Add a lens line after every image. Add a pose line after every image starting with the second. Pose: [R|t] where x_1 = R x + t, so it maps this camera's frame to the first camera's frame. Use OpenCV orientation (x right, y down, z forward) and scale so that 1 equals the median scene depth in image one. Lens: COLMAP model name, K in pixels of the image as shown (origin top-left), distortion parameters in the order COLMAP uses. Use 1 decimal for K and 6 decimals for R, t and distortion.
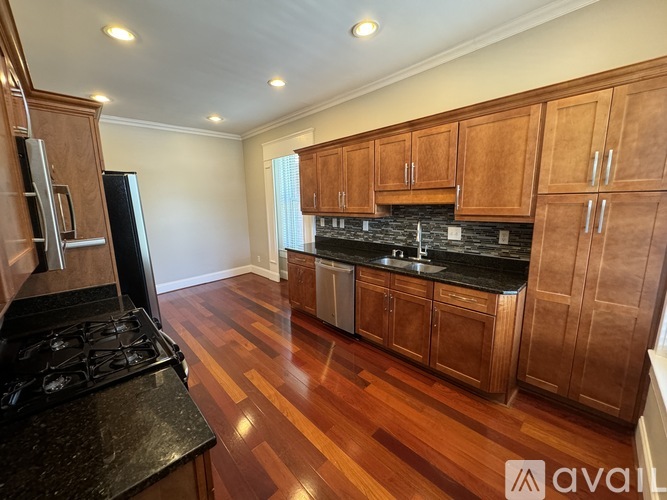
lens RADIAL K [[264.7, 0, 334.7], [0, 264.7, 249.5], [0, 0, 1]] dist [0.000333, -0.000011]
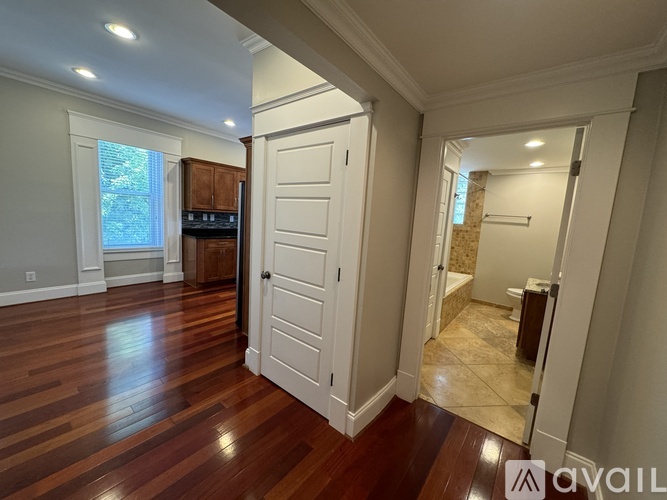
lens RADIAL K [[264.7, 0, 335.0], [0, 264.7, 248.6], [0, 0, 1]] dist [0.000333, -0.000011]
pose [[-0.110386, -0.121216, 0.986469, -1.445611], [0.106715, 0.985351, 0.133020, -0.052099], [-0.988143, 0.119955, -0.095834, 0.502242]]
